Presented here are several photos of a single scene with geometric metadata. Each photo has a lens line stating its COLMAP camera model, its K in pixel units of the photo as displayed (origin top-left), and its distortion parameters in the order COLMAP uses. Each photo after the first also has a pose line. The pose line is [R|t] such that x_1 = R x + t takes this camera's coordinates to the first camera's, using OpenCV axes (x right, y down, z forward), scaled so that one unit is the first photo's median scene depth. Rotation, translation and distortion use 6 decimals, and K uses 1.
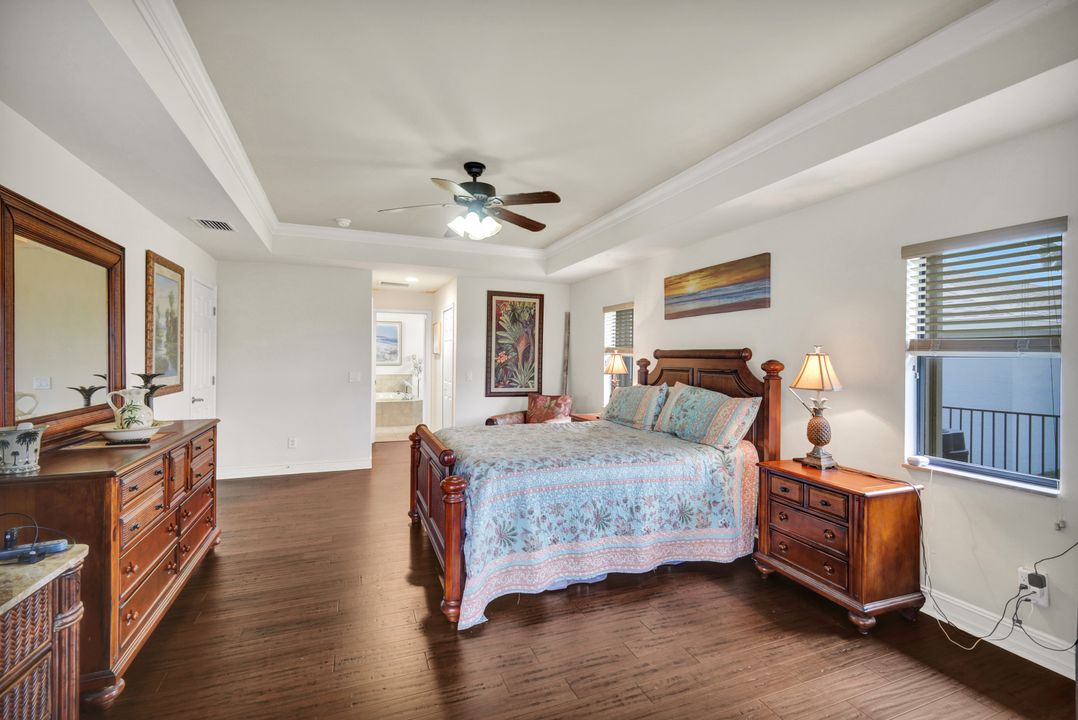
lens RADIAL K [[471.2, 0, 534.3], [0, 471.2, 357.3], [0, 0, 1]] dist [0.001456, -0.000212]
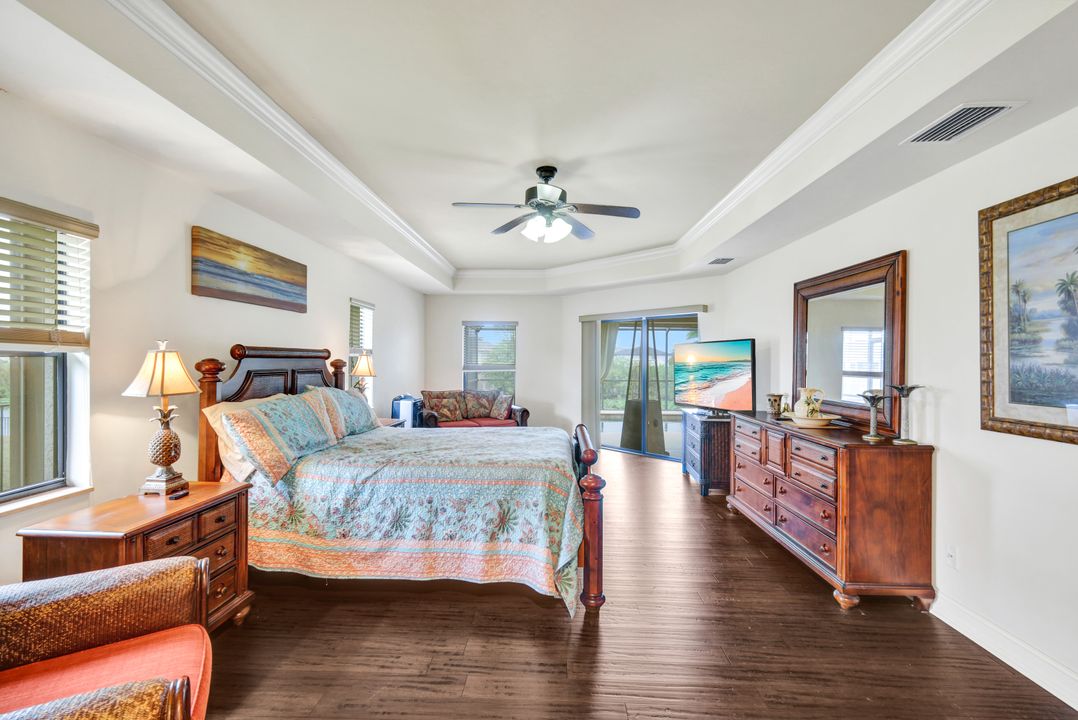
lens RADIAL K [[471.2, 0, 535.1], [0, 471.2, 358.4], [0, 0, 1]] dist [0.001456, -0.000212]
pose [[-0.913569, -0.021505, 0.406114, -0.424742], [-0.020102, 0.999768, 0.007720, -0.012734], [-0.406186, -0.001111, -0.913790, 1.582493]]
